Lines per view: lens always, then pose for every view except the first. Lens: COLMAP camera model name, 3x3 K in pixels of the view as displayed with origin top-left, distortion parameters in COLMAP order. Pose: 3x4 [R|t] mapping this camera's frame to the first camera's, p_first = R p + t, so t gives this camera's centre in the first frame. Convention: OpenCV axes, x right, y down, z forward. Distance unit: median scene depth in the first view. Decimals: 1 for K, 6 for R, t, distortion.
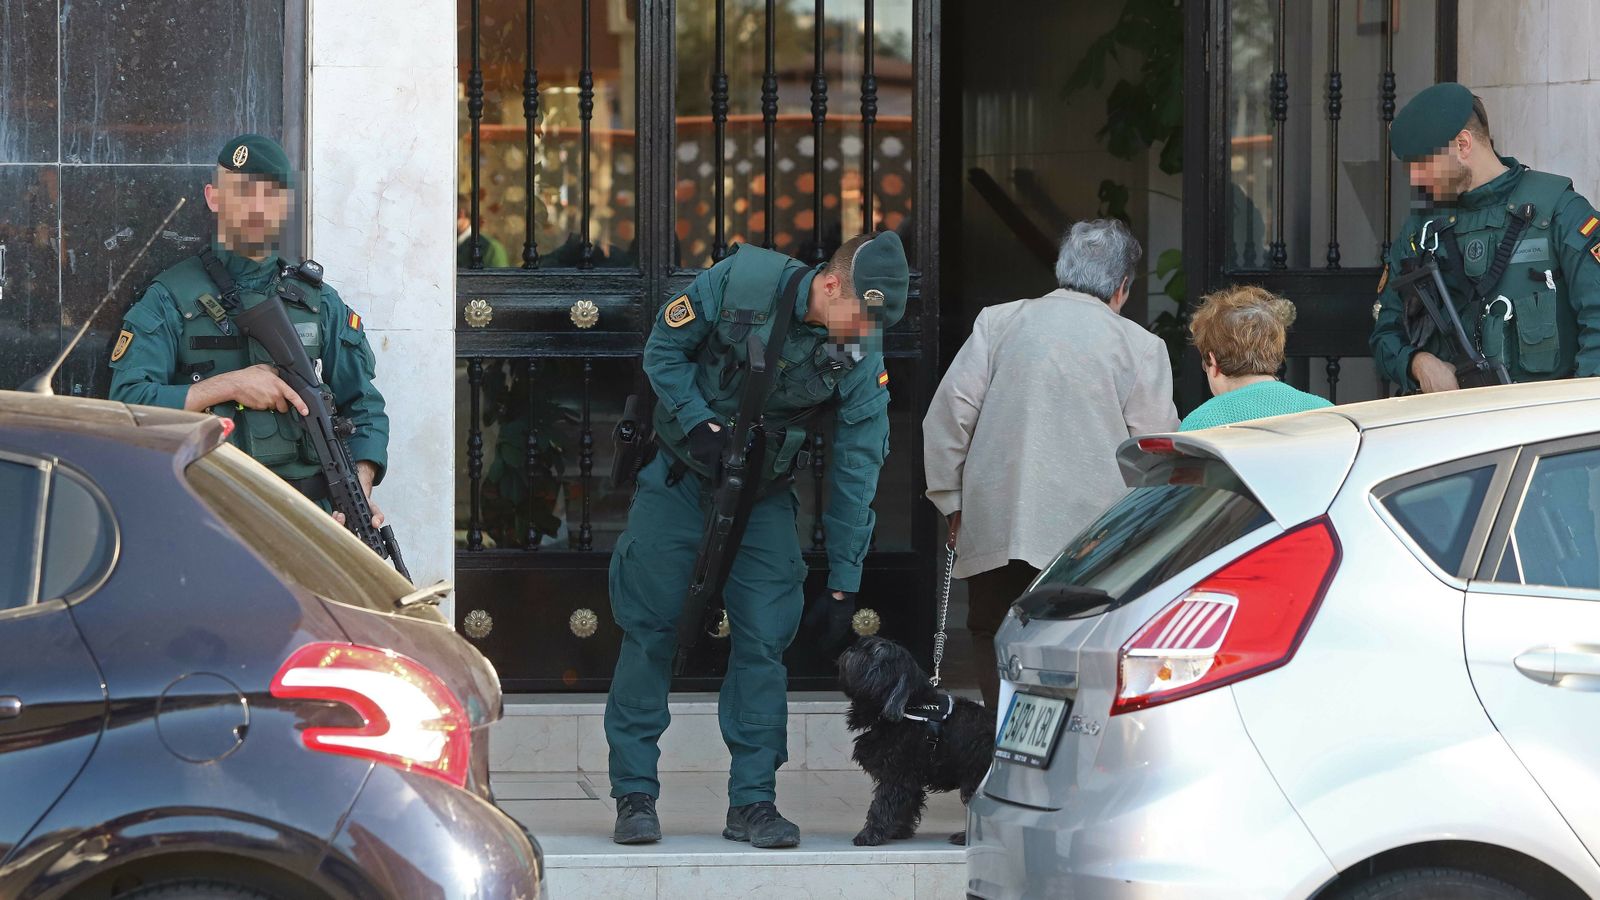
lens RADIAL K [[11245.8, 0, 800.5], [0, 11245.8, 609.3], [0, 0, 1]] dist [-0.264739, -214.038622]
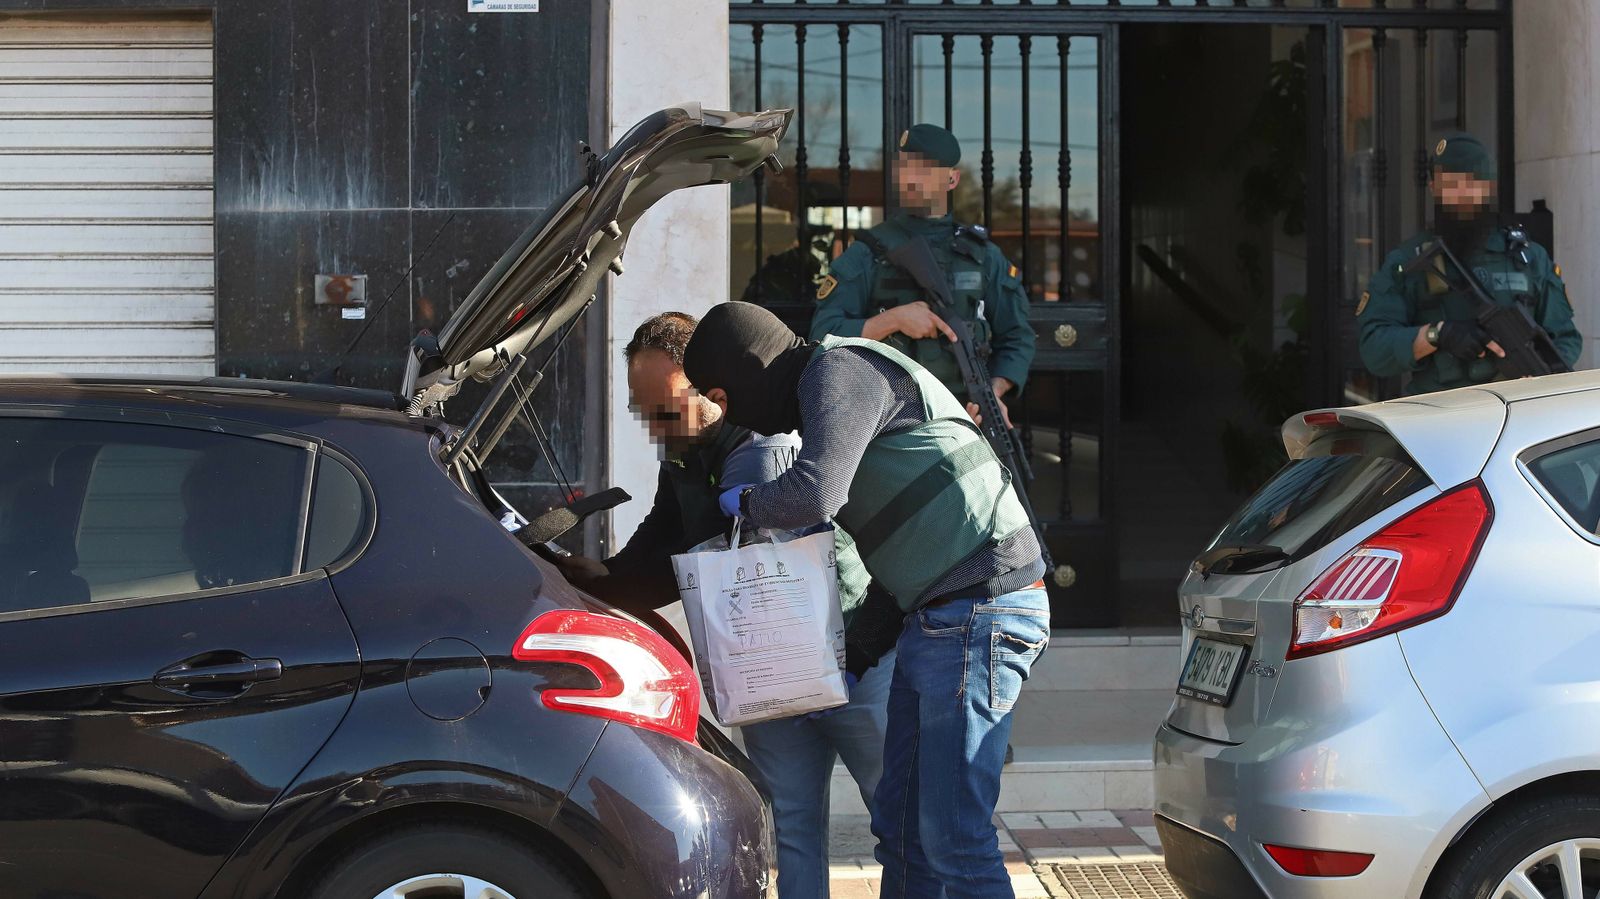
lens RADIAL K [[10616.2, 0, 880.7], [0, 10616.2, 369.7], [0, 0, 1]] dist [-26.328353, 4378.974709]
pose [[0.999850, -0.012523, -0.011972, -0.000873], [0.012286, 0.999730, -0.019703, 0.000920], [0.012215, 0.019553, 0.999734, -0.135998]]
